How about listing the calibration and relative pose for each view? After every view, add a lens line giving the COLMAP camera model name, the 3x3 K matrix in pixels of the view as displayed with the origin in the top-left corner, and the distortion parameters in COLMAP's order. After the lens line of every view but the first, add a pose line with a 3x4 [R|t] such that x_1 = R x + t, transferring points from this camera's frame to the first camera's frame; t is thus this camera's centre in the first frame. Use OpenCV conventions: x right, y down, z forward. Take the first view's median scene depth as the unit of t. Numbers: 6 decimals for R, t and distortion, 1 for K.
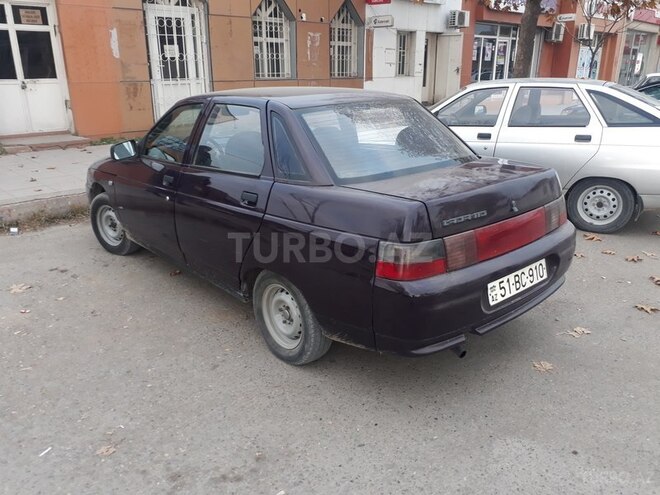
lens RADIAL K [[530.7, 0, 330.0], [0, 530.7, 247.5], [0, 0, 1]] dist [0.003074, -0.008310]
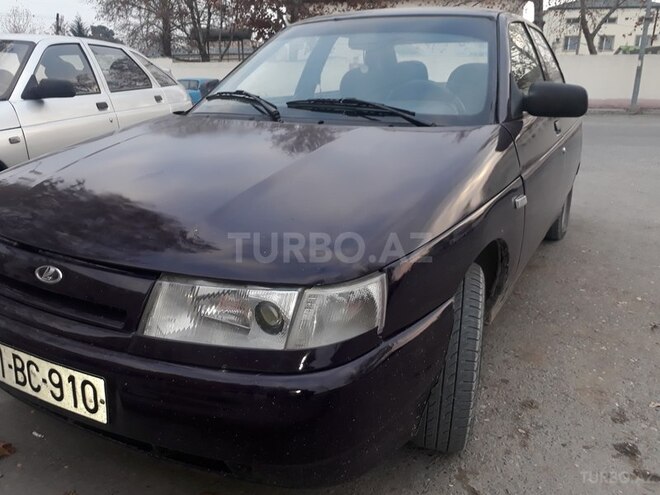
lens RADIAL K [[534.5, 0, 329.4], [0, 534.5, 238.5], [0, 0, 1]] dist [0.020351, -0.023214]
pose [[-0.333320, -0.257211, 0.907050, -0.373331], [0.298279, 0.883882, 0.360252, -0.143794], [-0.894387, 0.390634, -0.217895, 0.615519]]
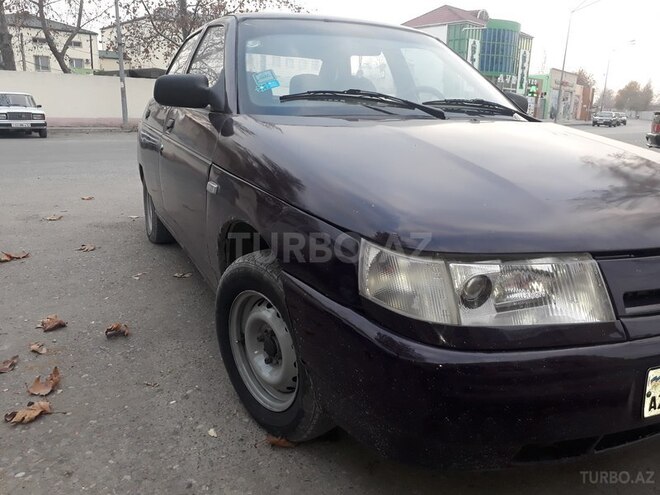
lens RADIAL K [[532.5, 0, 336.3], [0, 532.5, 247.3], [0, 0, 1]] dist [-0.054168, 0.099077]
pose [[-0.964705, -0.083869, 0.249622, -0.162234], [0.062440, 0.848041, 0.526239, -0.188820], [-0.255825, 0.523251, -0.812873, 0.788586]]
